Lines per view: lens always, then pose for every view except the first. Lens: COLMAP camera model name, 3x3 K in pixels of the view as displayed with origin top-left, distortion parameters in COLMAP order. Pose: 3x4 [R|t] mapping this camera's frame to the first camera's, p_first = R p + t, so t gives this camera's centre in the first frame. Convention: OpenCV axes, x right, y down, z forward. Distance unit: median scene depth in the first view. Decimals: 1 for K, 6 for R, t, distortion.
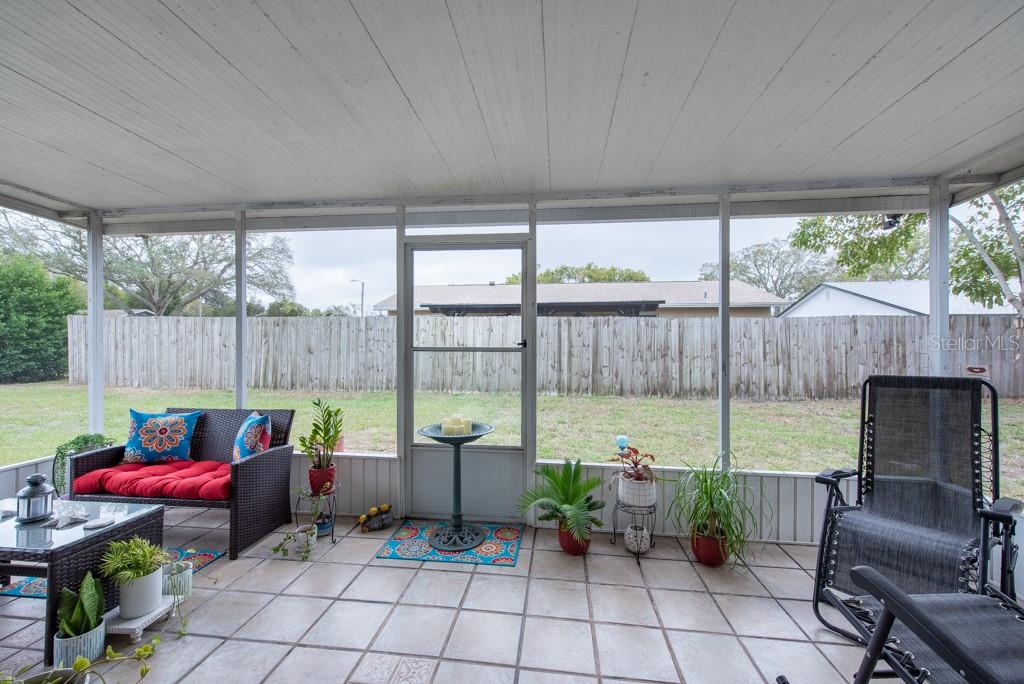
lens RADIAL K [[397.7, 0, 506.8], [0, 397.7, 346.1], [0, 0, 1]] dist [0.013066, -0.002520]
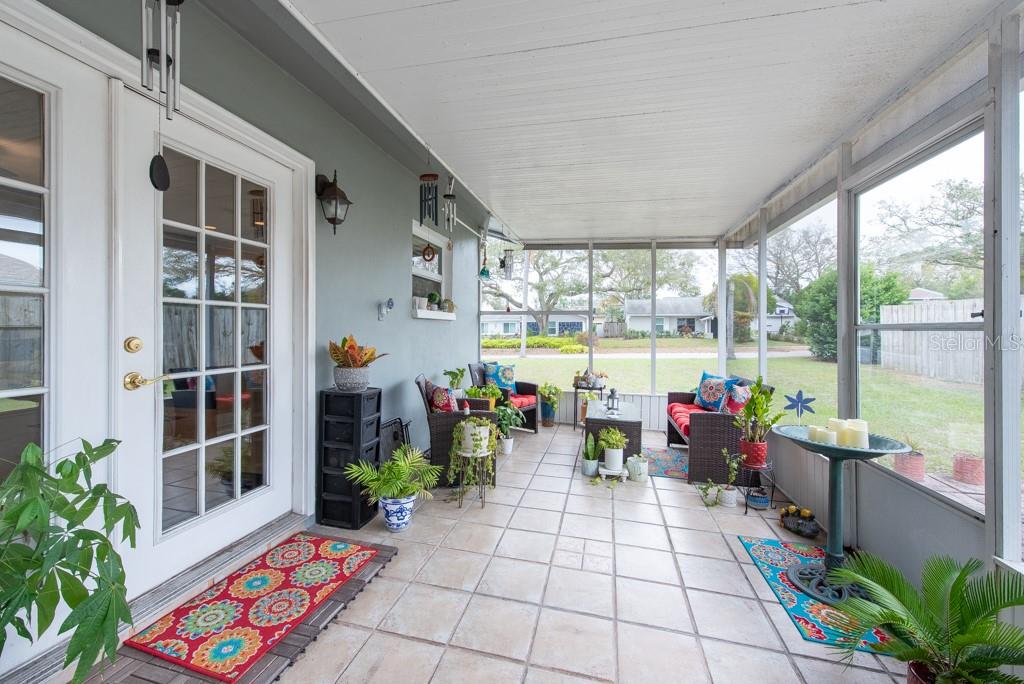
lens RADIAL K [[397.7, 0, 506.2], [0, 397.7, 332.9], [0, 0, 1]] dist [0.013066, -0.002520]
pose [[-0.111052, 0.001720, -0.993813, 0.203760], [-0.010707, 0.999938, 0.002928, 0.008064], [0.993757, 0.010966, -0.111027, 0.150850]]
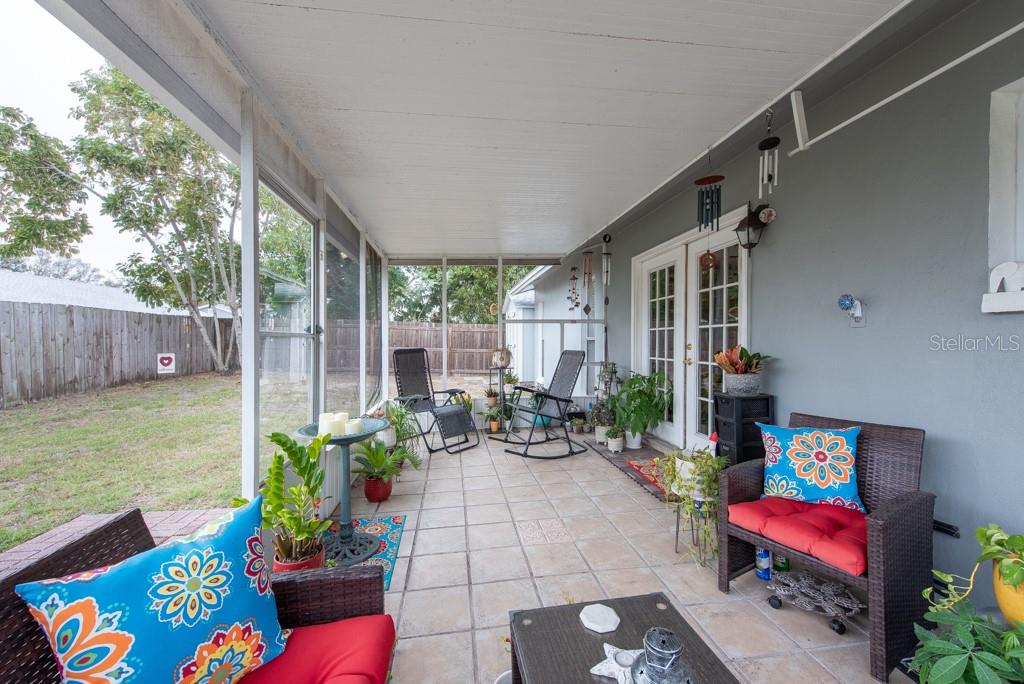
lens RADIAL K [[397.7, 0, 513.4], [0, 397.7, 342.9], [0, 0, 1]] dist [0.013066, -0.002520]
pose [[-0.280548, -0.008162, 0.959805, -0.327101], [0.003960, 0.999945, 0.009661, 0.006565], [-0.959832, 0.006511, -0.280501, 0.275310]]
